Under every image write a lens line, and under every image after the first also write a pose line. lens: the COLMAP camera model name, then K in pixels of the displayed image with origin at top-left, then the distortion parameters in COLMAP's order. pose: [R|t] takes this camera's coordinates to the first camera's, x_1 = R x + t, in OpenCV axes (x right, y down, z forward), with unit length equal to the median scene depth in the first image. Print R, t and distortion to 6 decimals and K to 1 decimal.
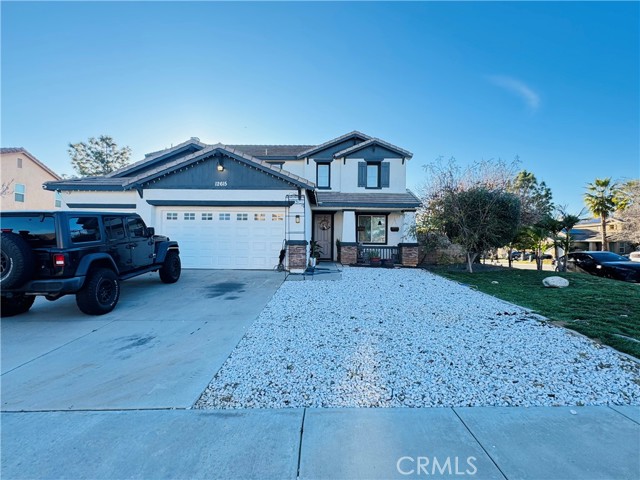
lens RADIAL K [[323.4, 0, 319.2], [0, 323.4, 241.4], [0, 0, 1]] dist [-0.010551, 0.000762]
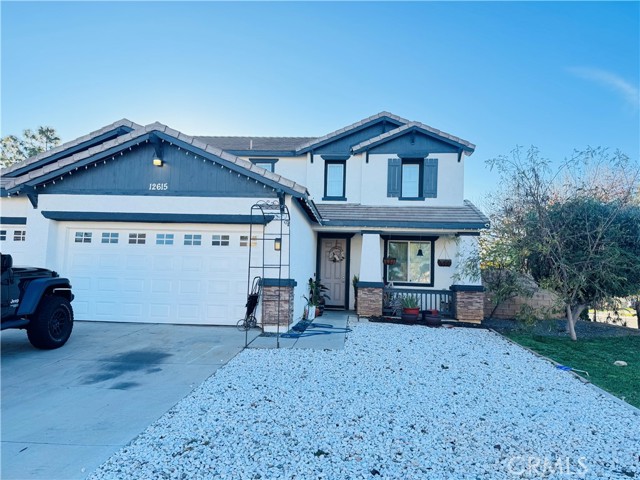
lens RADIAL K [[444.9, 0, 318.4], [0, 444.9, 244.7], [0, 0, 1]] dist [0.058863, -0.075579]
pose [[0.997354, 0.013239, -0.071481, 0.054951], [-0.018259, 0.997377, -0.070043, -0.007935], [0.070366, 0.071163, 0.994980, 0.123662]]
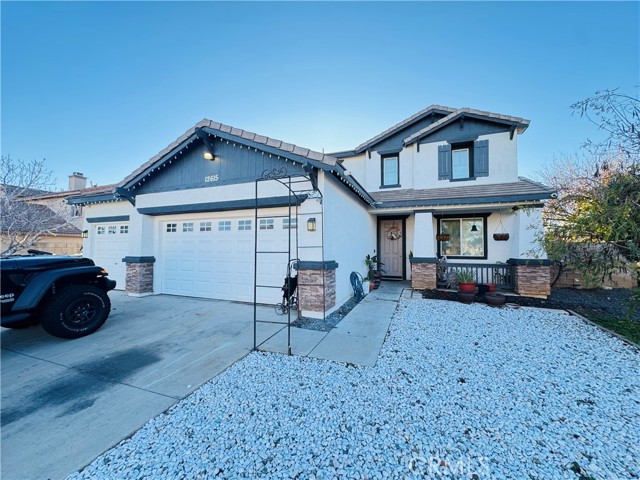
lens RADIAL K [[251.3, 0, 320.3], [0, 251.3, 240.5], [0, 0, 1]] dist [-0.015708, 0.000312]
pose [[0.933676, -0.017586, -0.357688, 0.083059], [0.007883, 0.999561, -0.028568, -0.021544], [0.358033, 0.023853, 0.933404, 0.452407]]
